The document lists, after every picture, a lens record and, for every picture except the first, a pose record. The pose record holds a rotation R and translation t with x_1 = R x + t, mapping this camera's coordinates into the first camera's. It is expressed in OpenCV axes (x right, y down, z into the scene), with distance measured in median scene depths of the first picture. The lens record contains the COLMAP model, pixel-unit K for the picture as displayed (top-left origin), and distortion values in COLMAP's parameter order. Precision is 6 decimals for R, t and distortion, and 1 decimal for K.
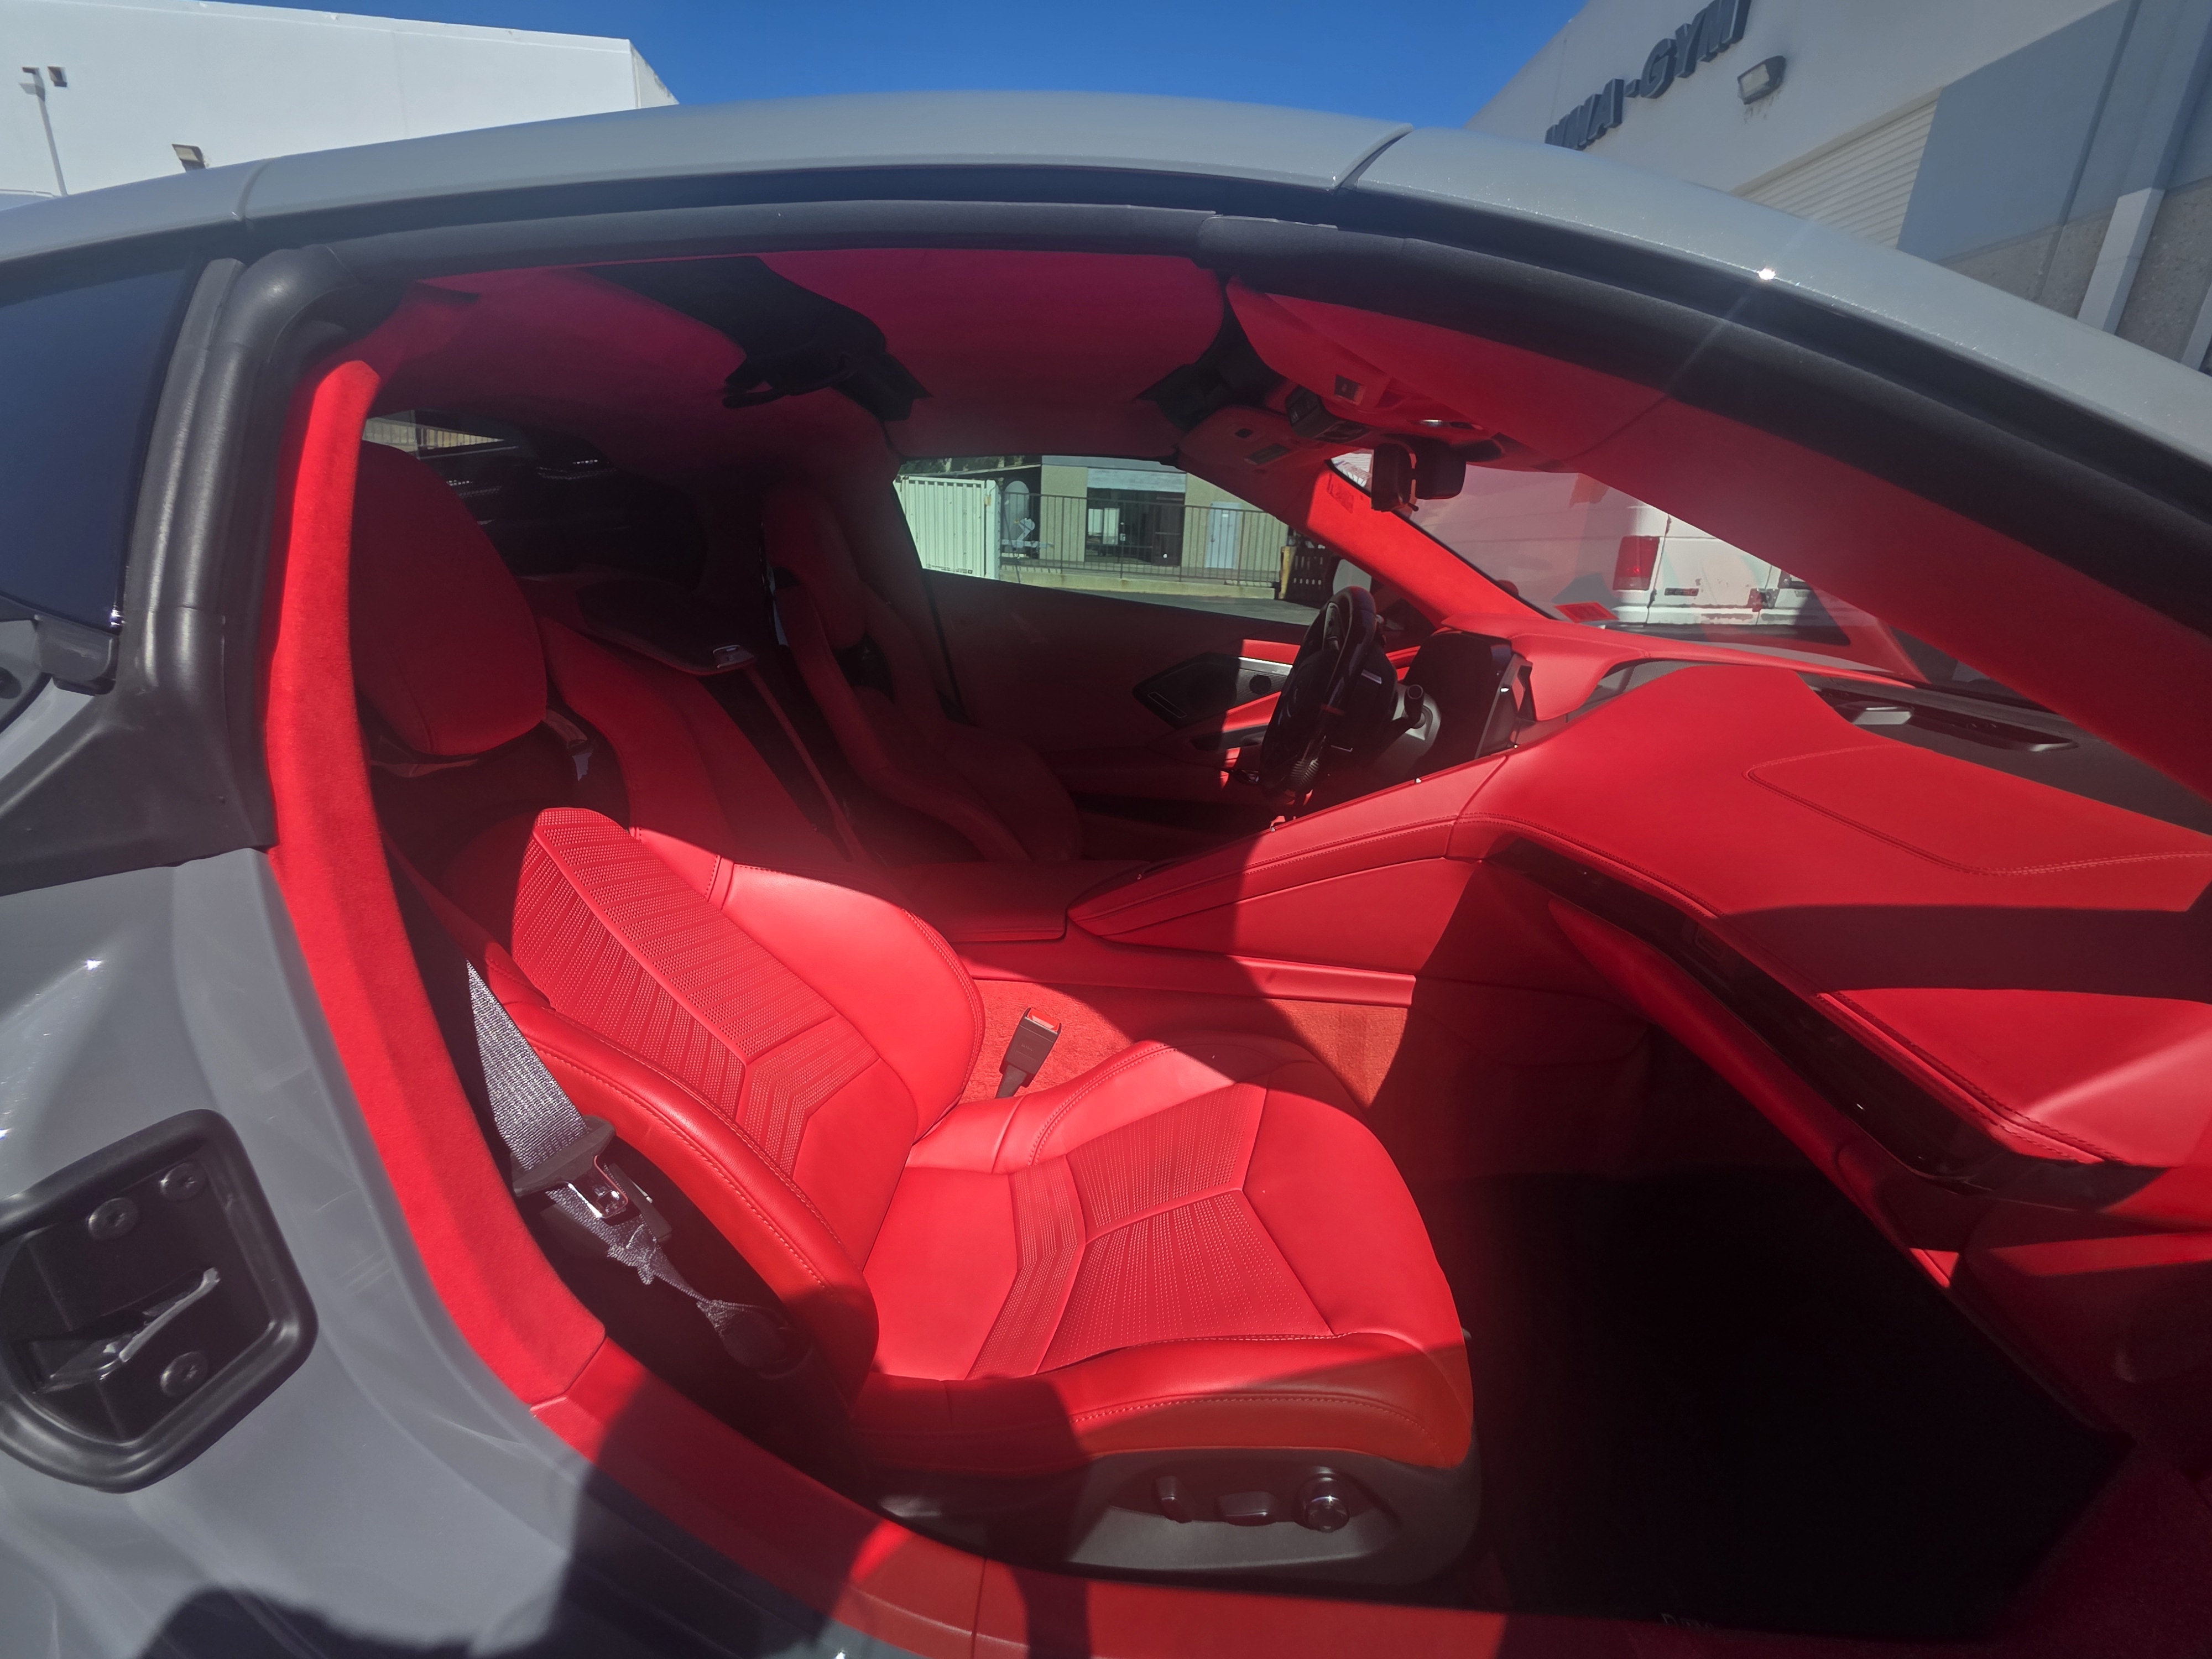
lens RADIAL K [[881.8, 0, 1107.5], [0, 881.8, 823.7], [0, 0, 1]] dist [0.007872, 0.000334]
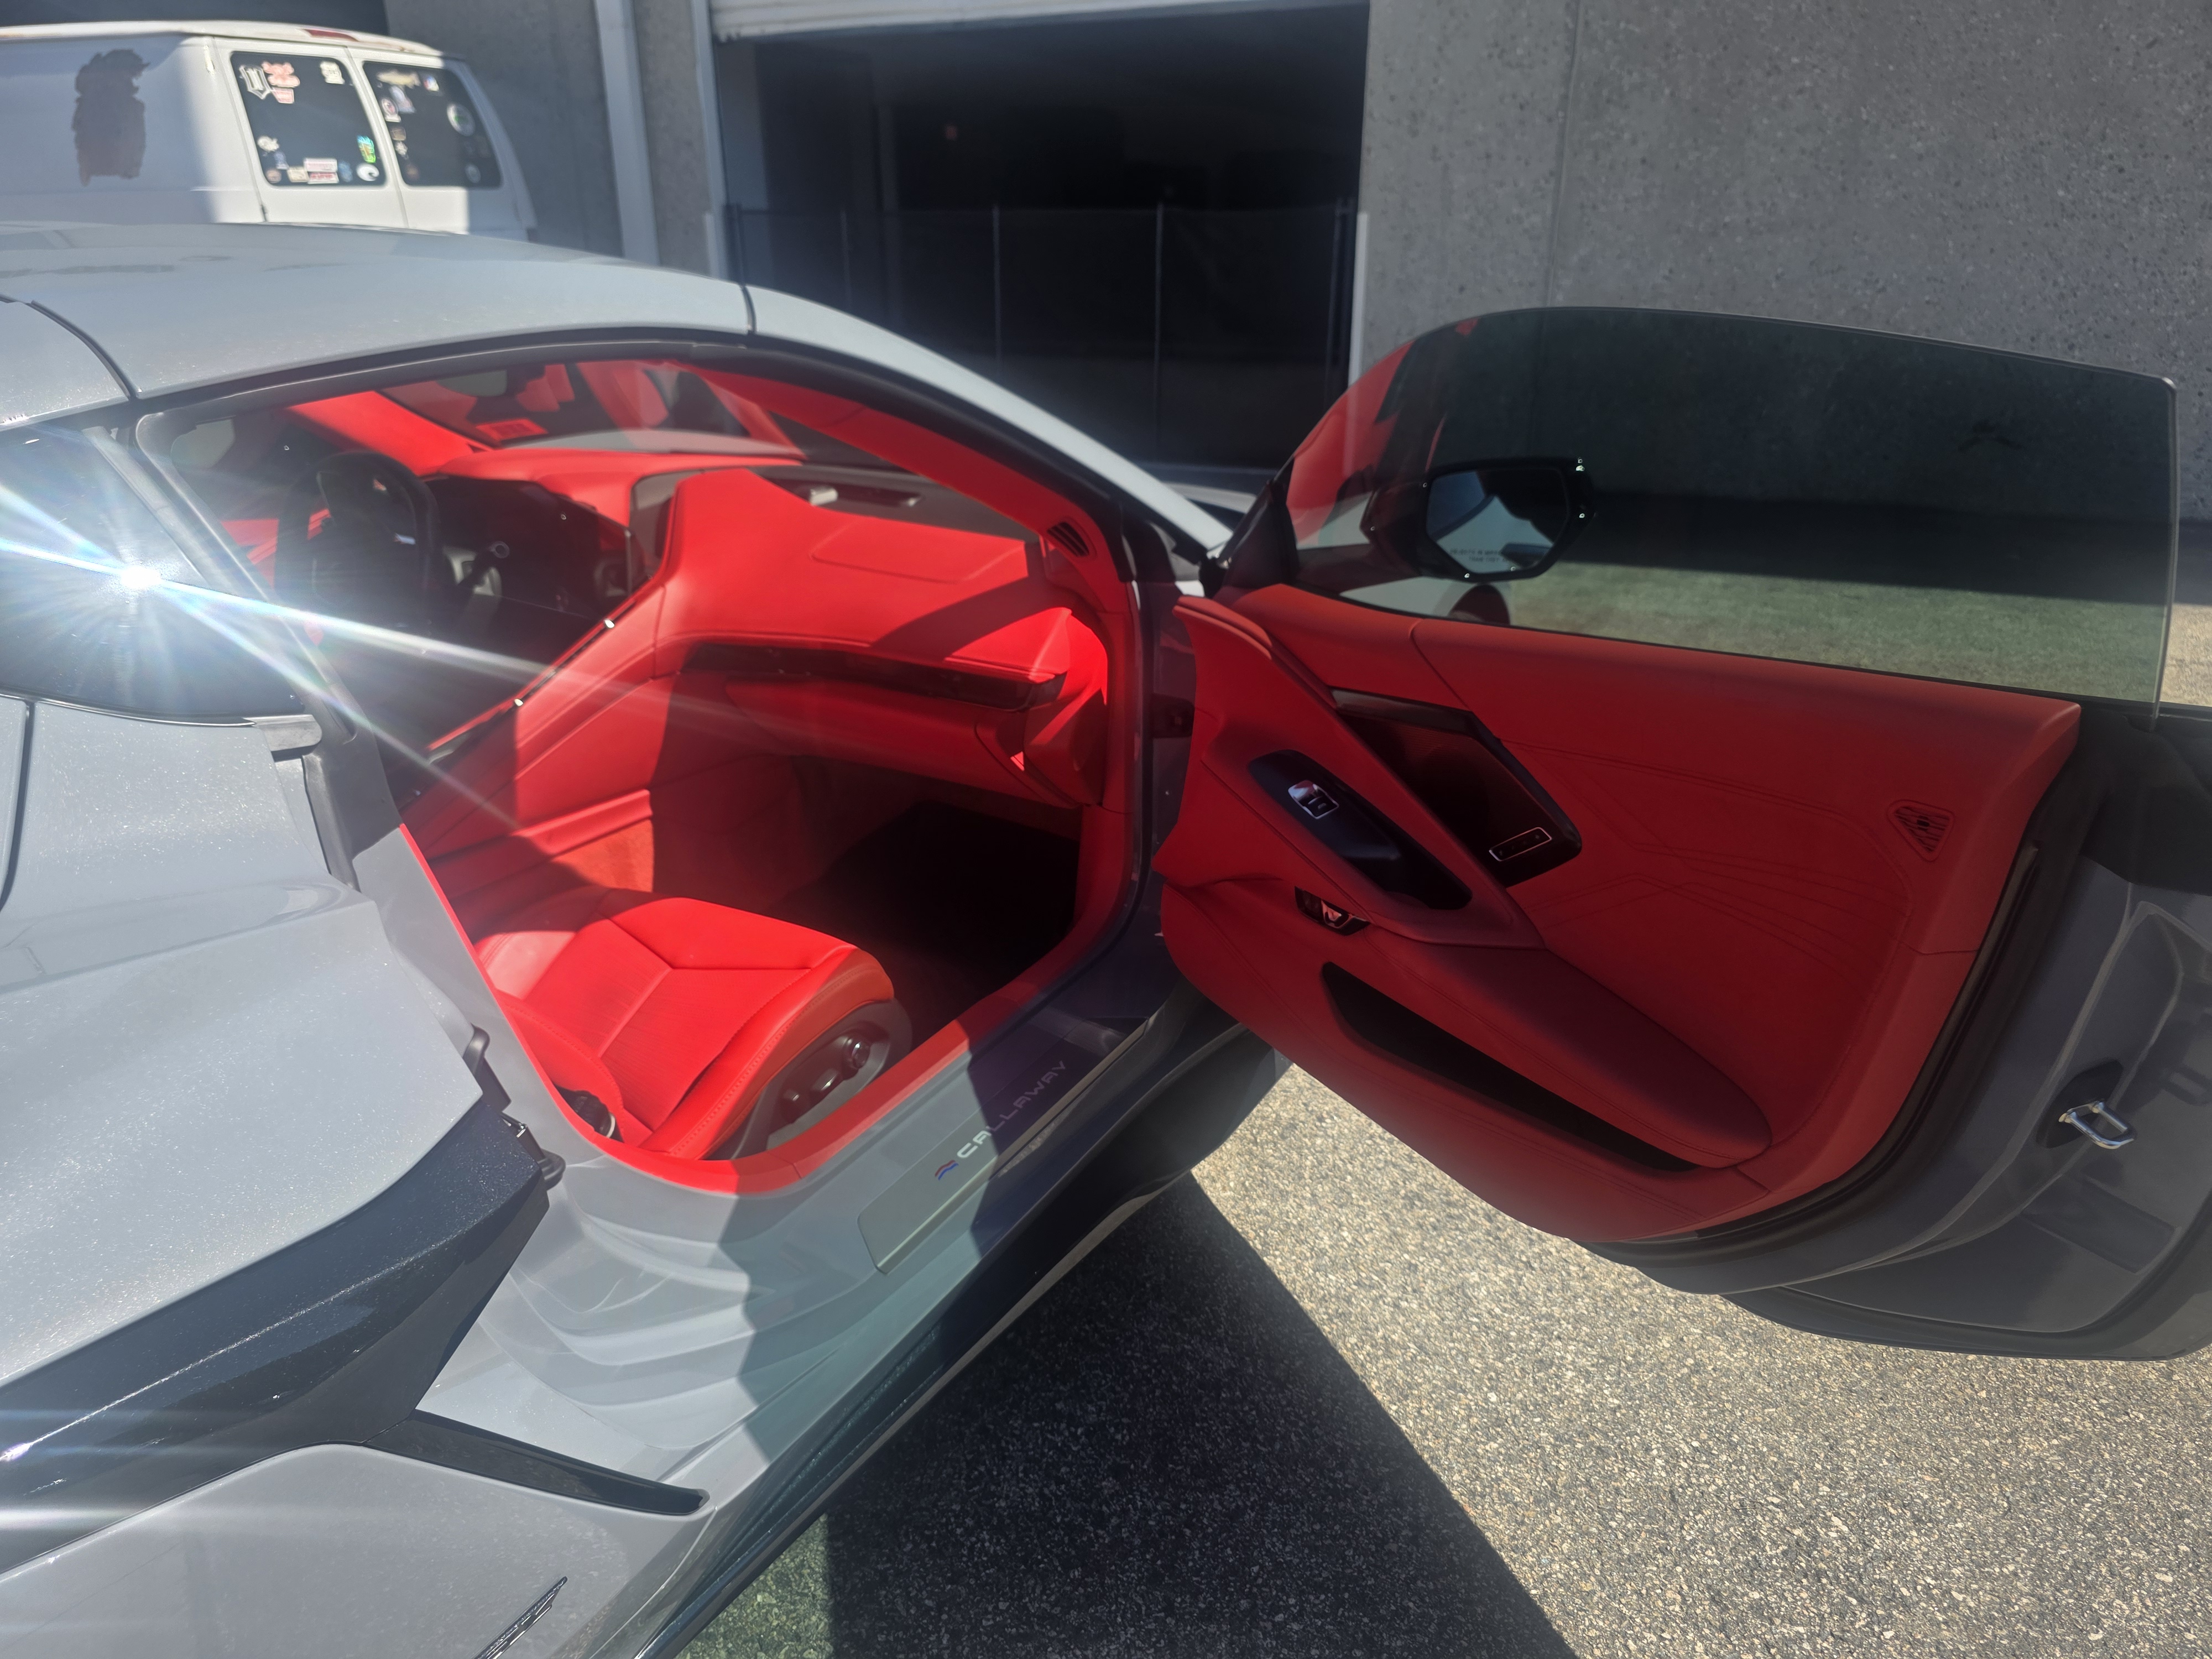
lens RADIAL K [[1474.2, 0, 1151.0], [0, 1474.2, 834.0], [0, 0, 1]] dist [0.025742, -0.023201]
pose [[0.434553, -0.373277, 0.819651, -0.979202], [0.283459, 0.920505, 0.268926, -0.107947], [-0.854877, 0.115475, 0.505817, -0.540591]]
